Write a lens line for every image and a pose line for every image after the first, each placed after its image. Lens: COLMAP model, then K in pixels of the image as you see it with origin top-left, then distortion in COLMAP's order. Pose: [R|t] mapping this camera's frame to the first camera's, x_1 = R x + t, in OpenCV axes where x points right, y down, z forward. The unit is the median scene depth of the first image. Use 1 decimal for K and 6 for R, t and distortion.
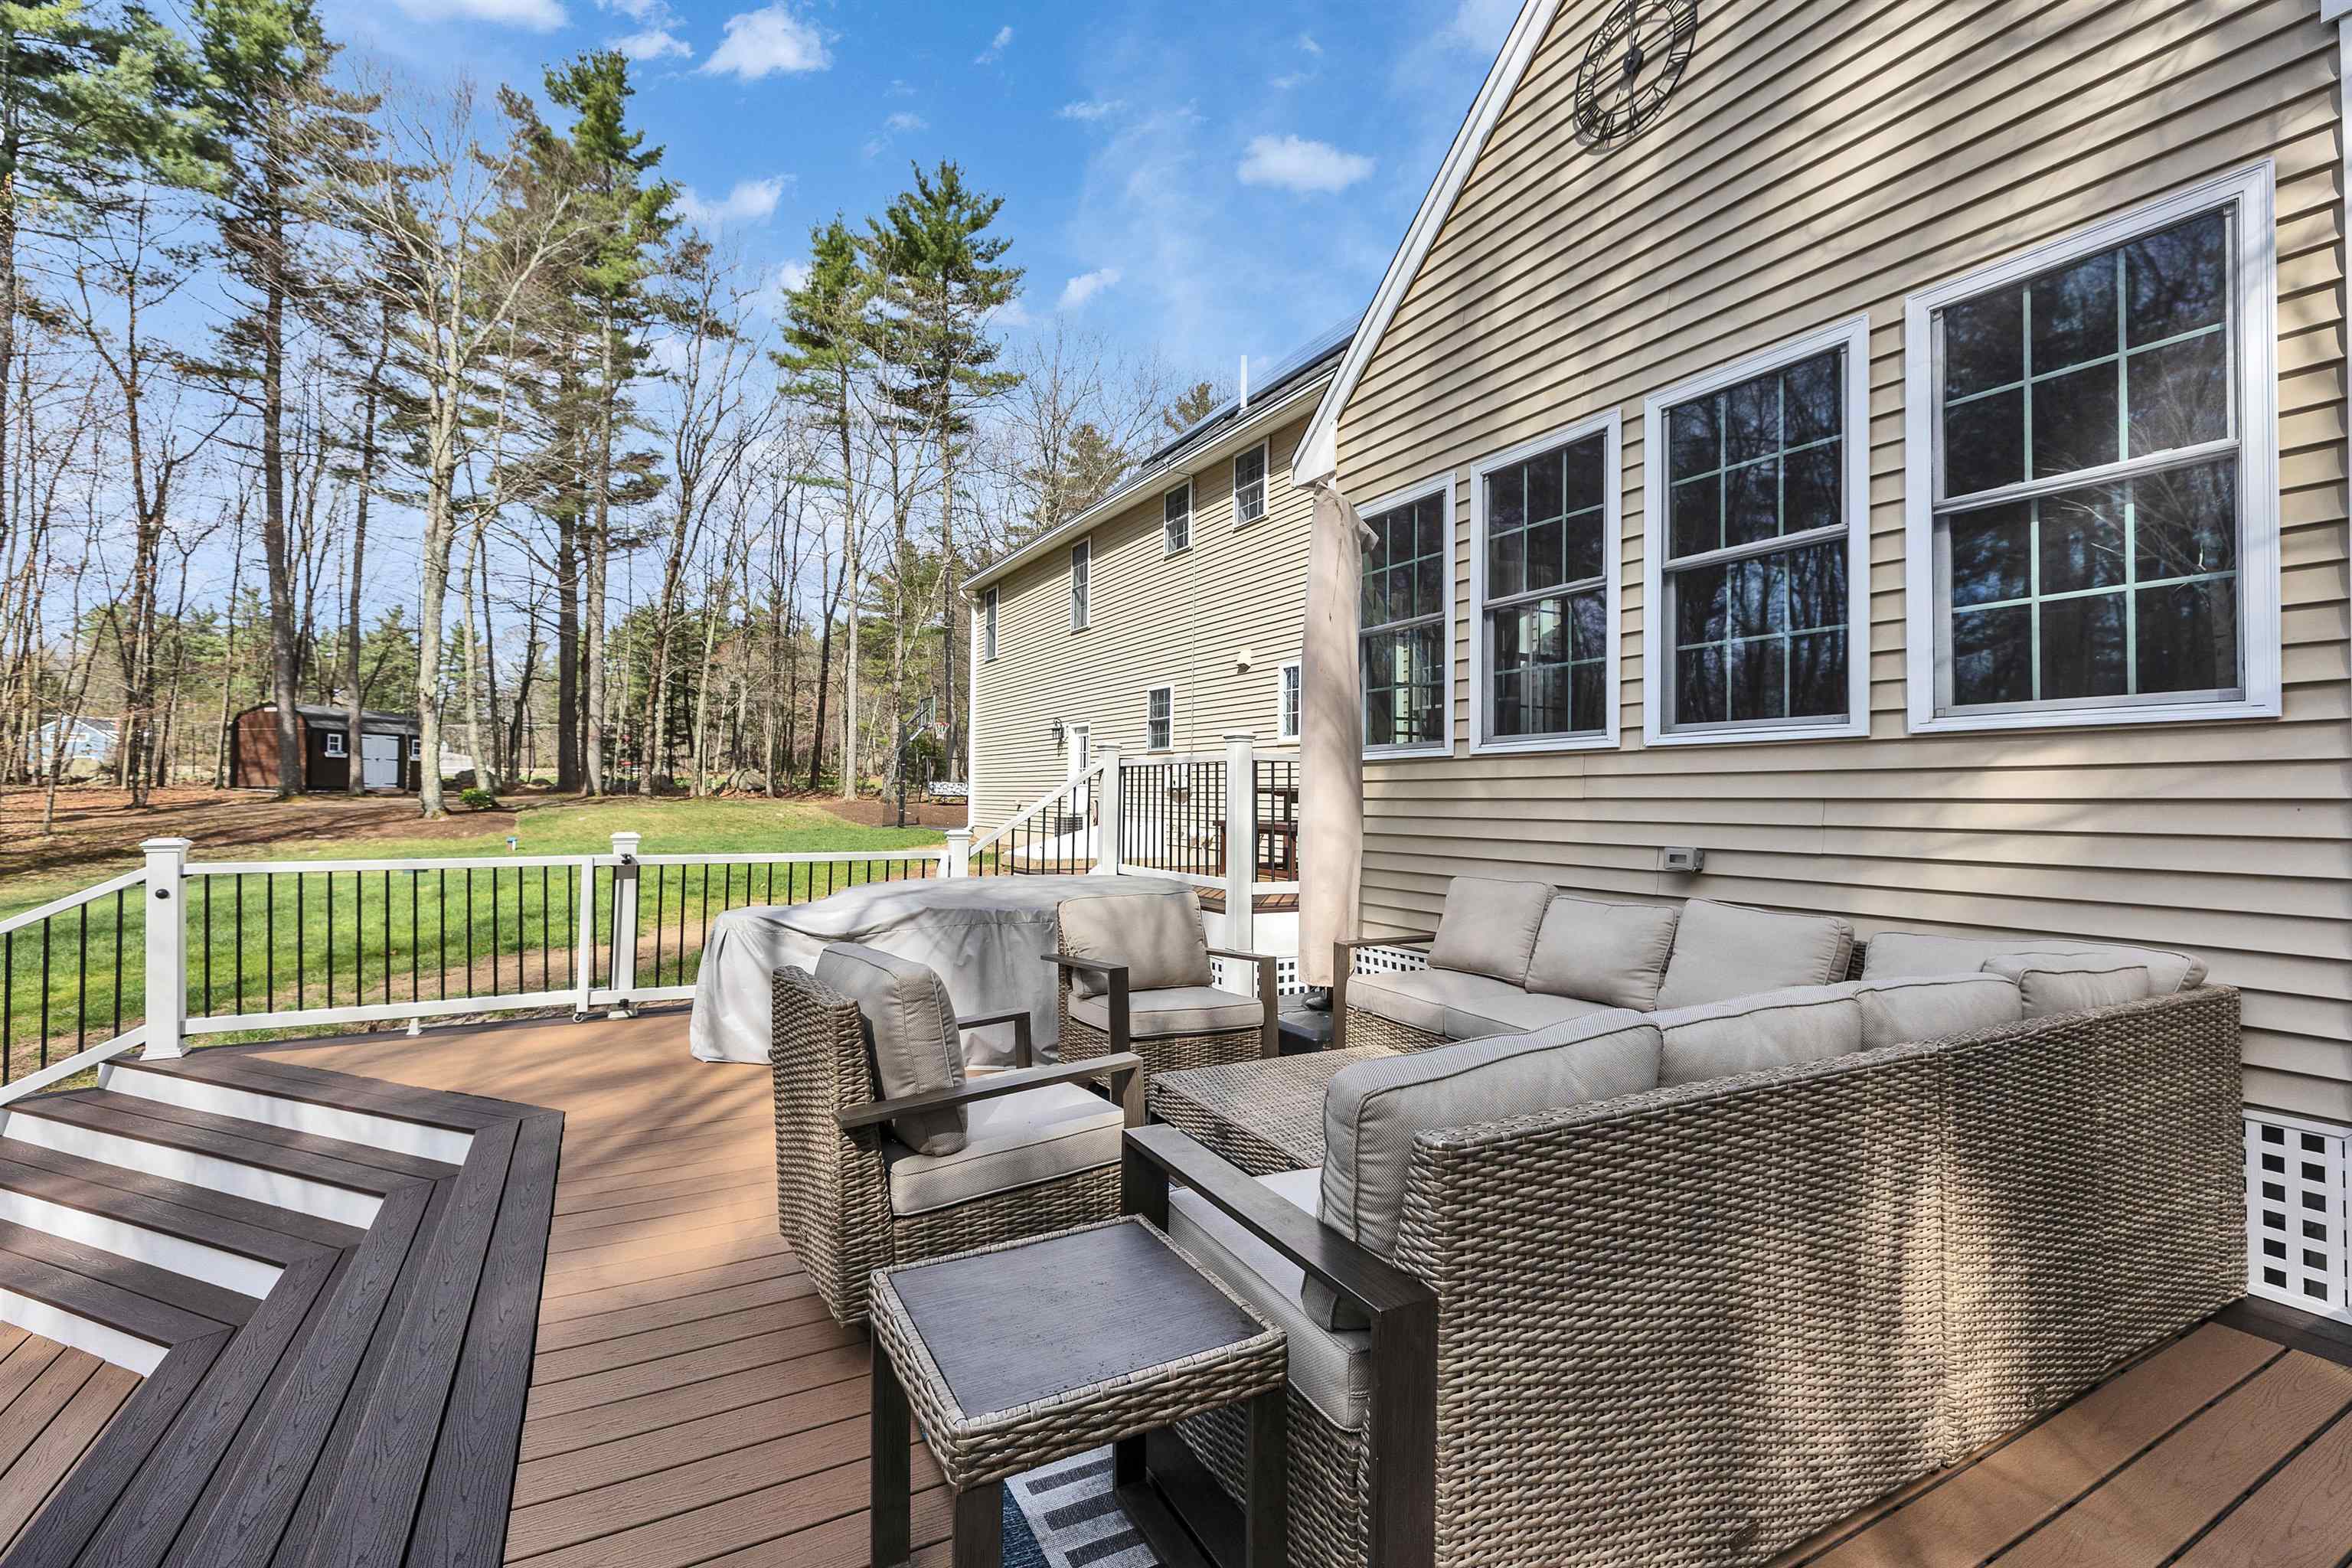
lens RADIAL K [[1045.8, 0, 1189.3], [0, 1045.8, 784.4], [0, 0, 1]] dist [-0.000620, 0.000034]
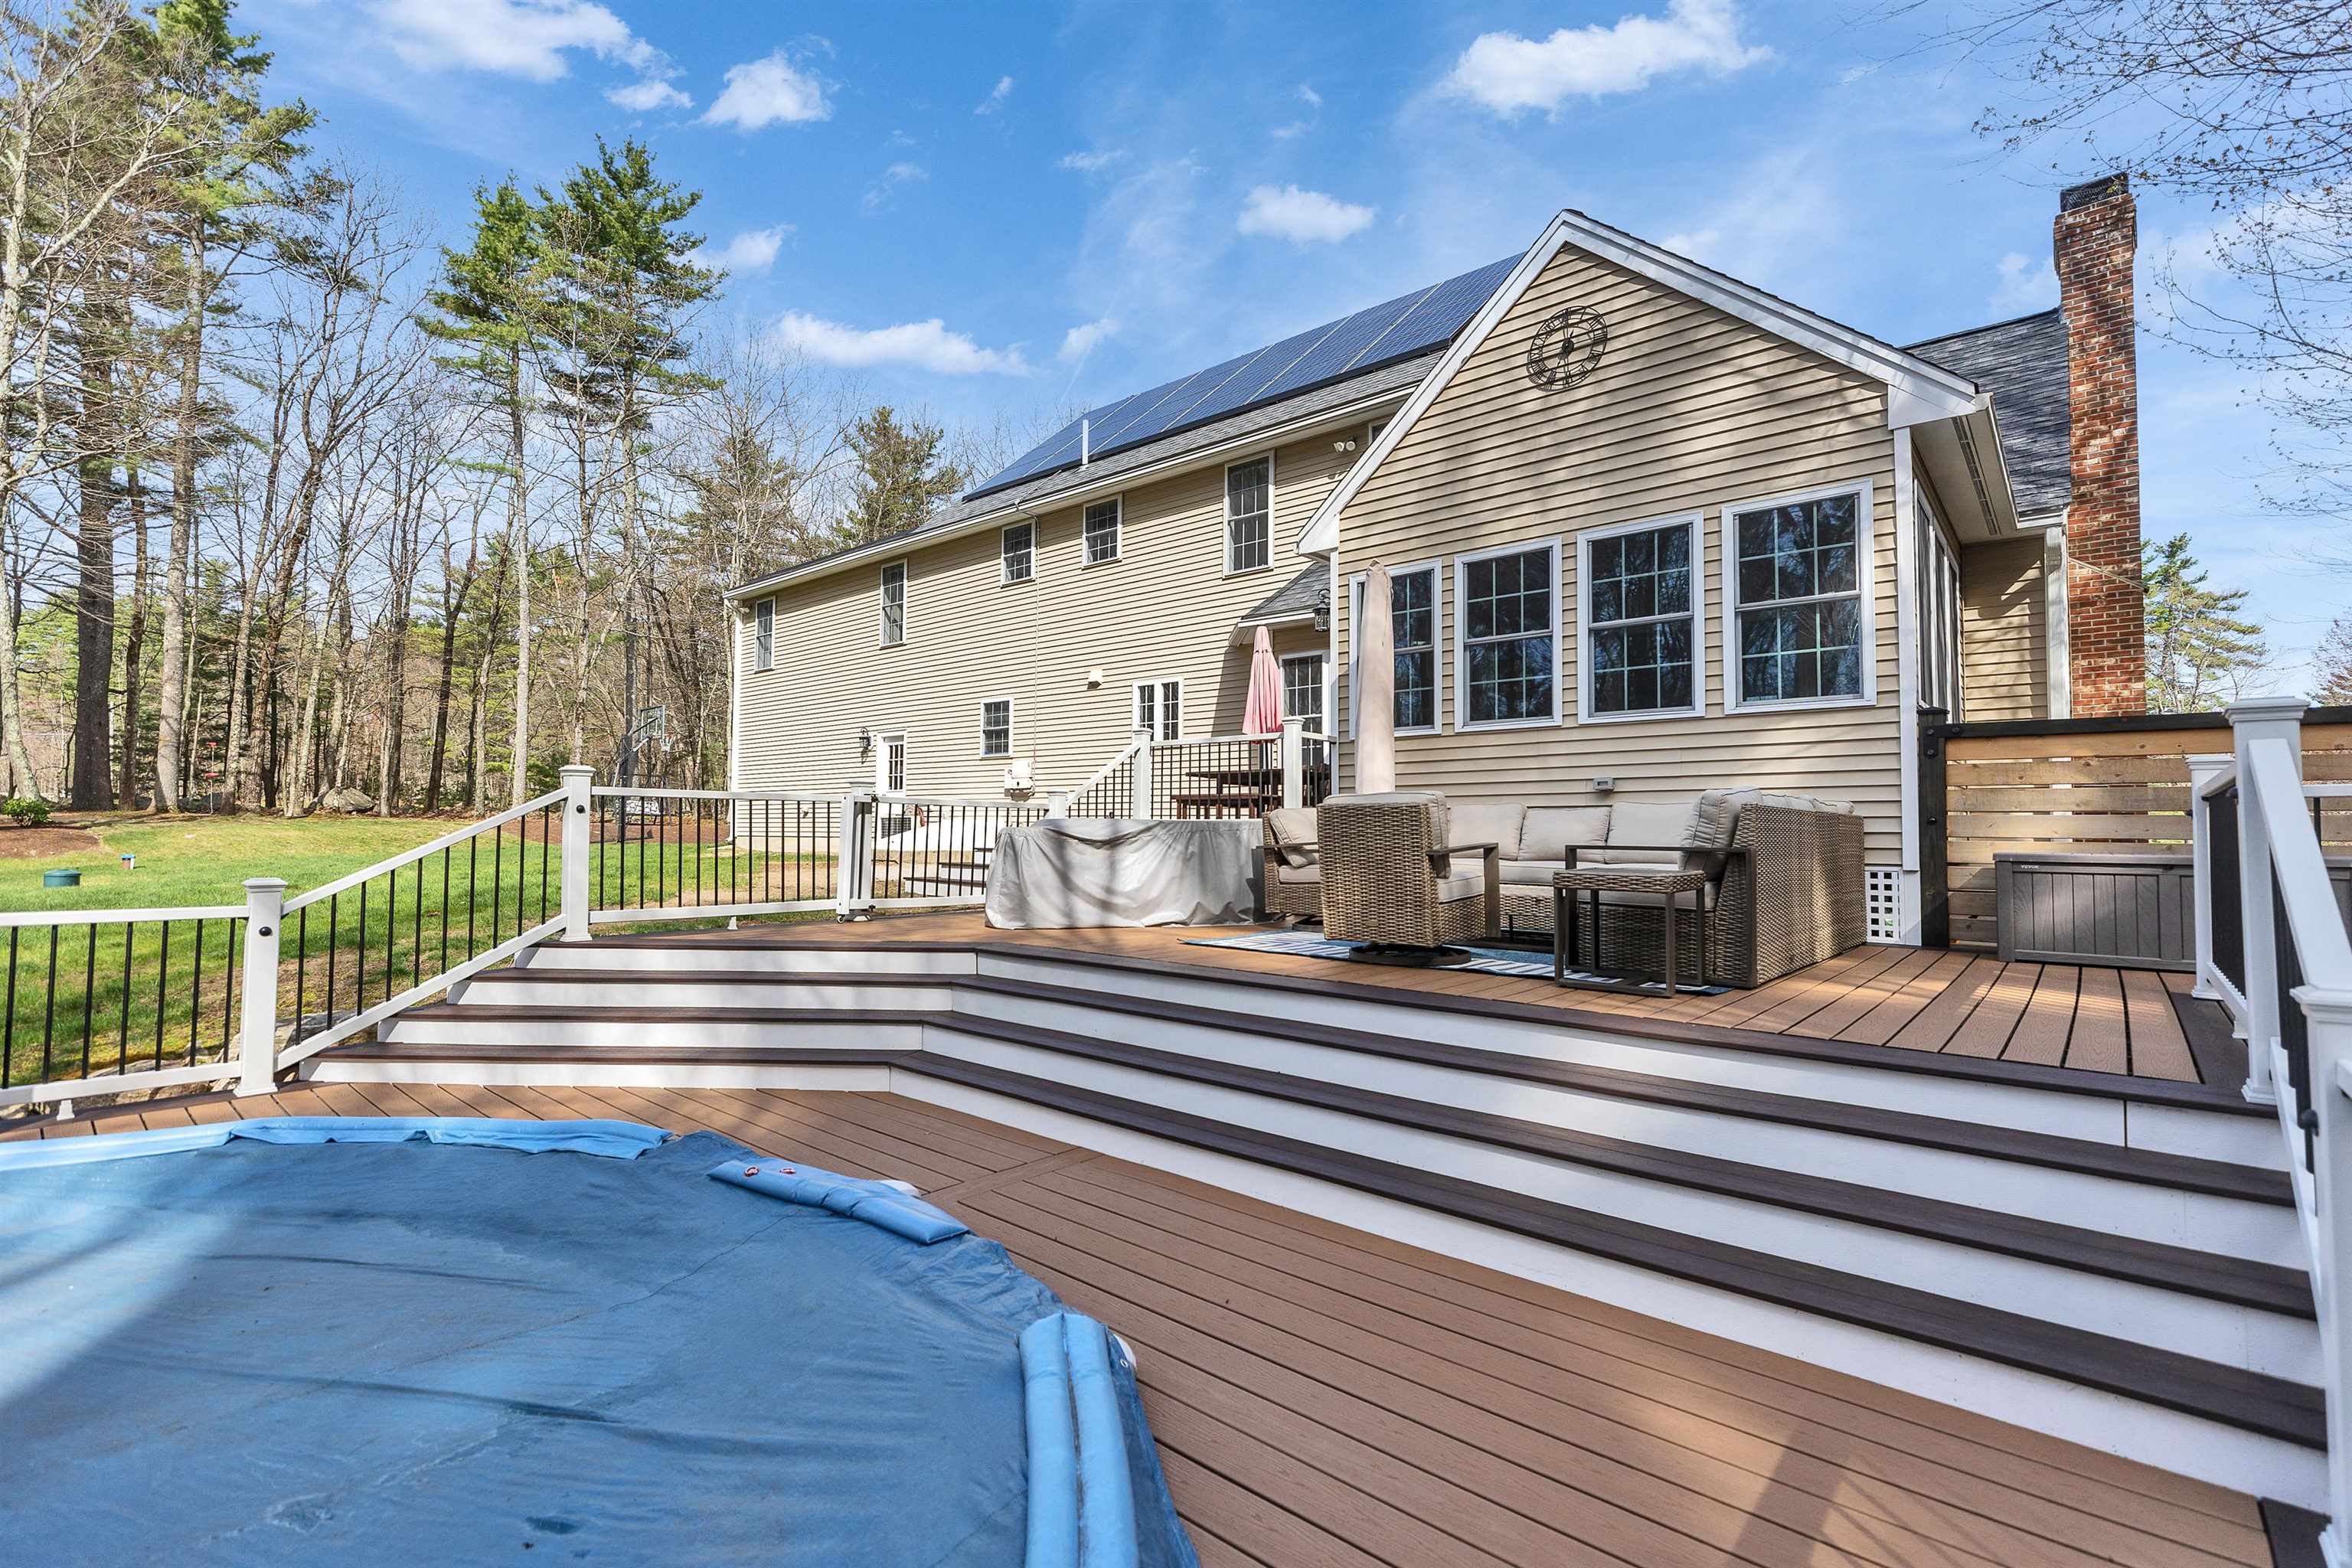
lens RADIAL K [[1053.0, 0, 1176.8], [0, 1053.0, 805.9], [0, 0, 1]] dist [-0.002981, 0.000362]
pose [[0.942509, 0.007300, 0.334101, -0.147602], [-0.003065, 0.999908, -0.013201, 0.023279], [-0.334167, 0.011418, 0.942445, -0.086595]]
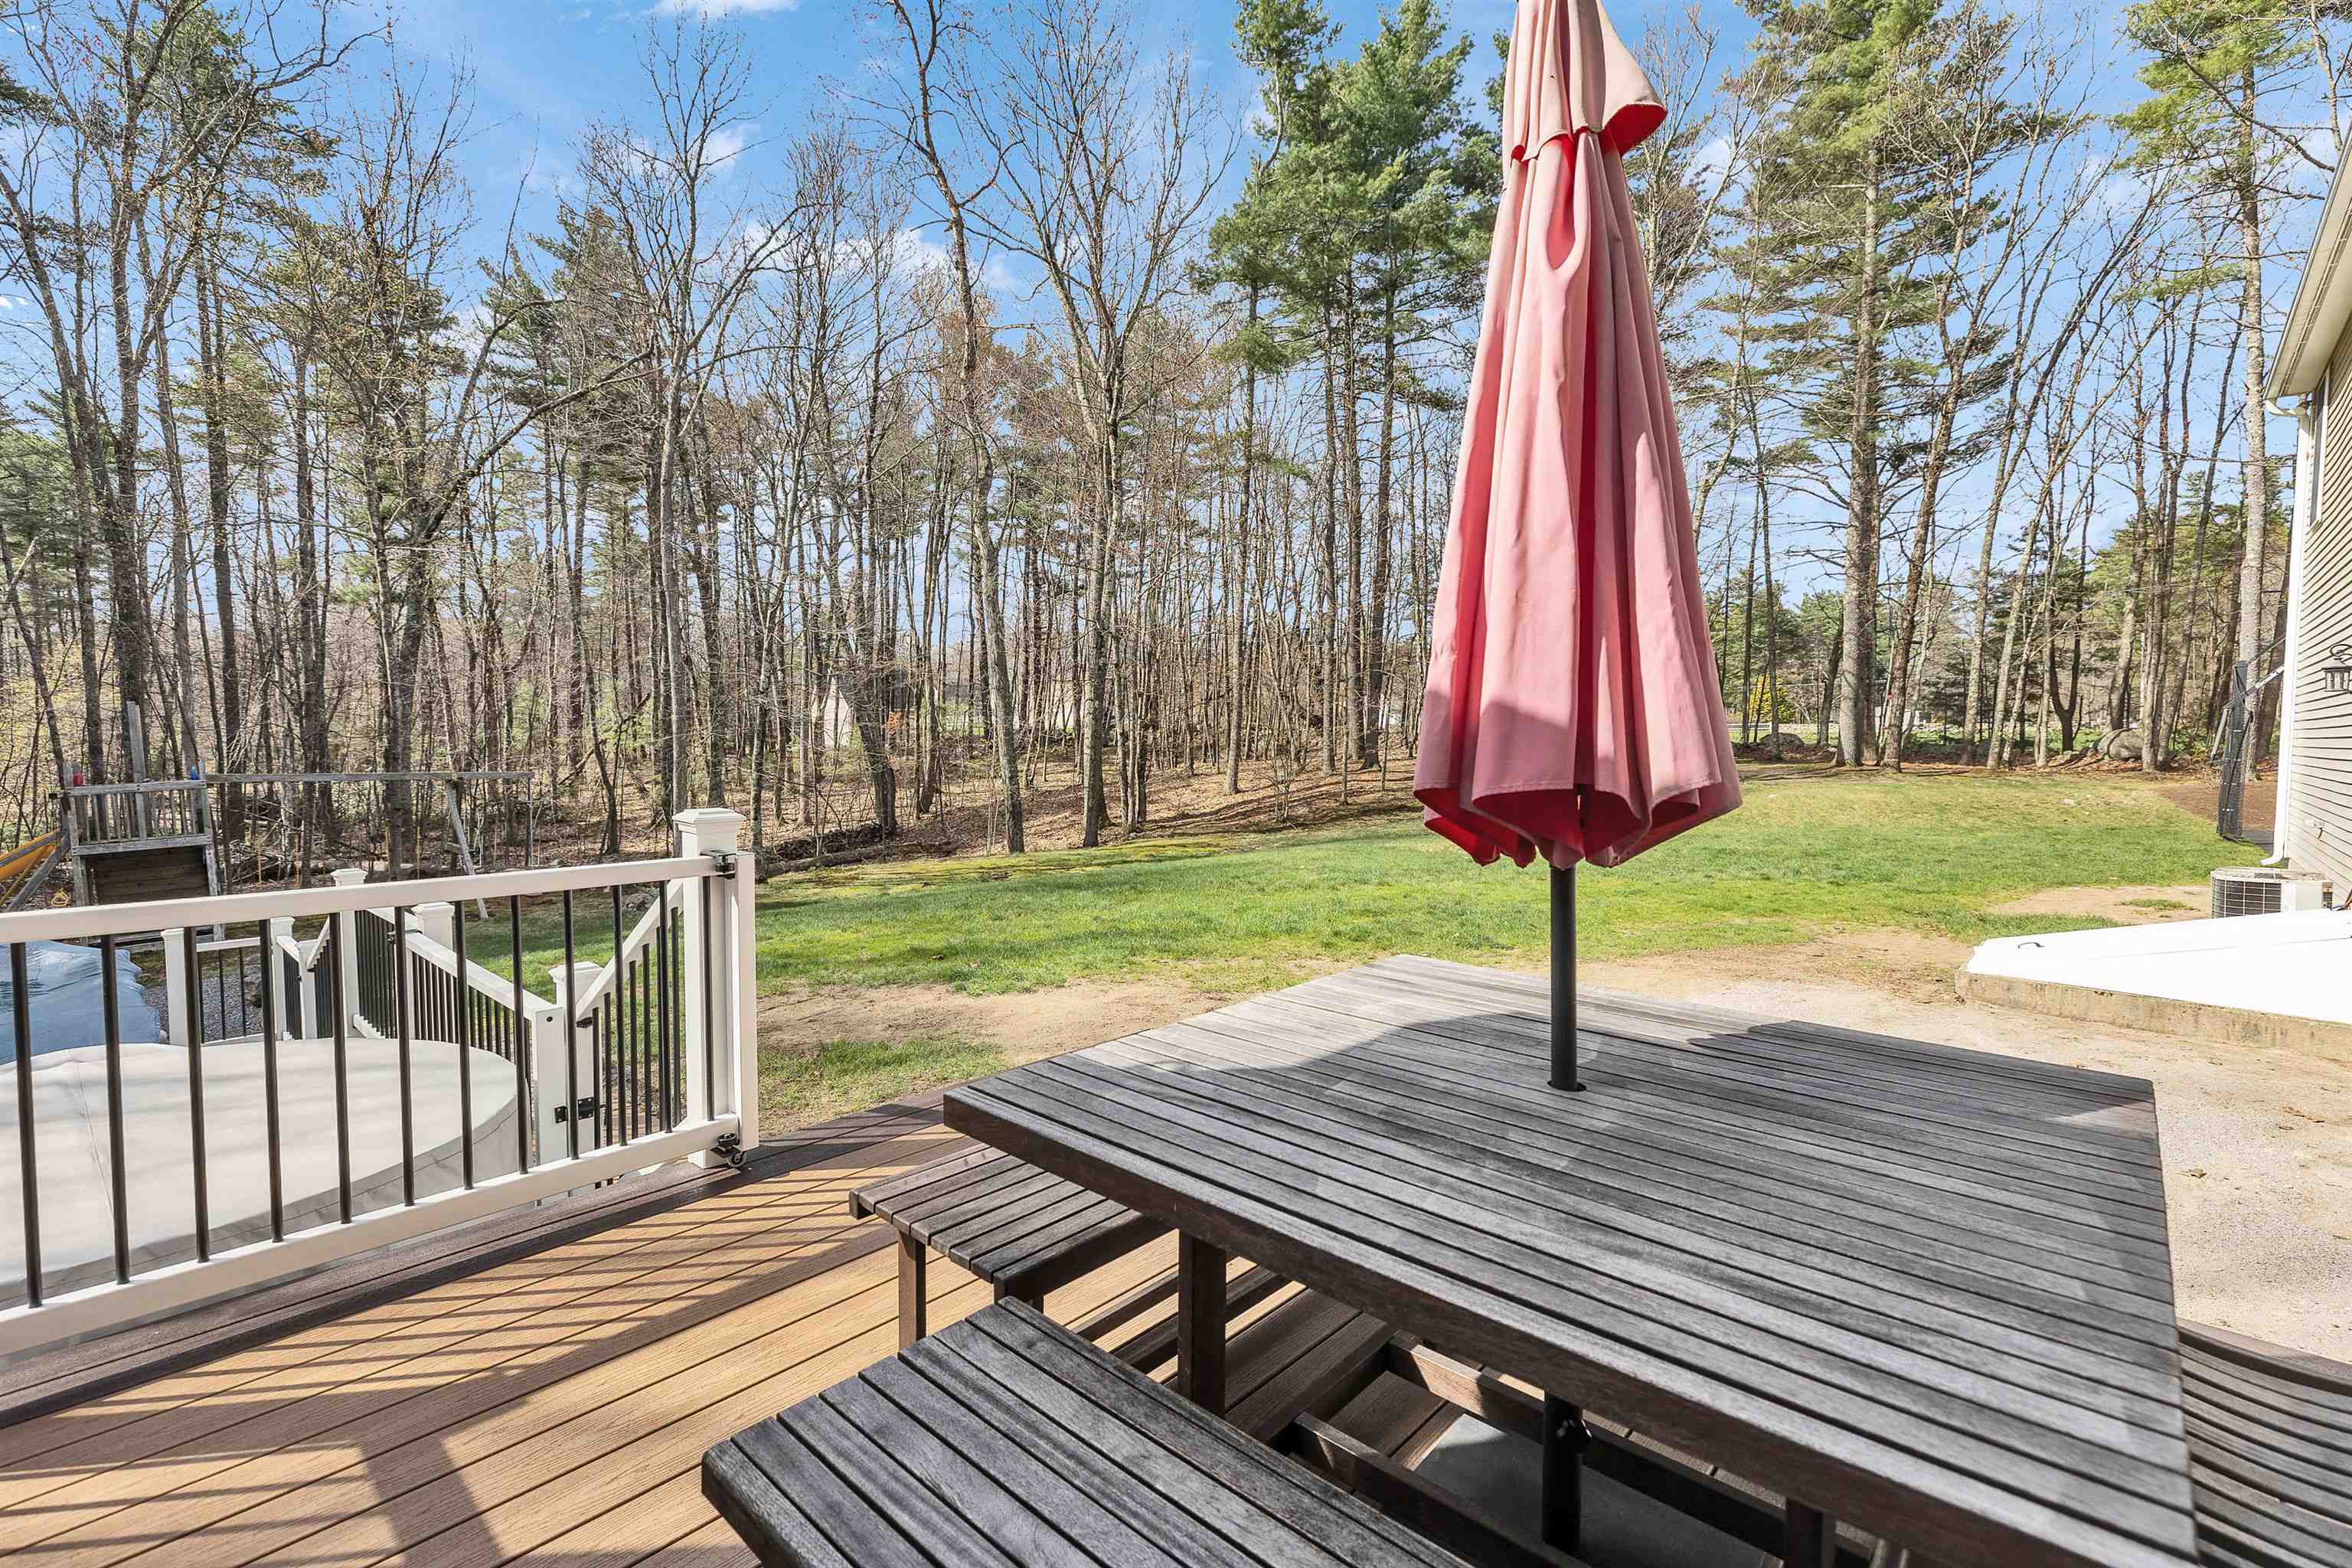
lens RADIAL K [[1045.8, 0, 1189.3], [0, 1045.8, 784.4], [0, 0, 1]] dist [-0.000620, 0.000034]
pose [[0.321124, 0.038778, -0.946243, 0.113440], [0.004681, 0.999084, 0.042532, -0.019819], [0.947026, -0.018087, 0.320648, 0.338545]]
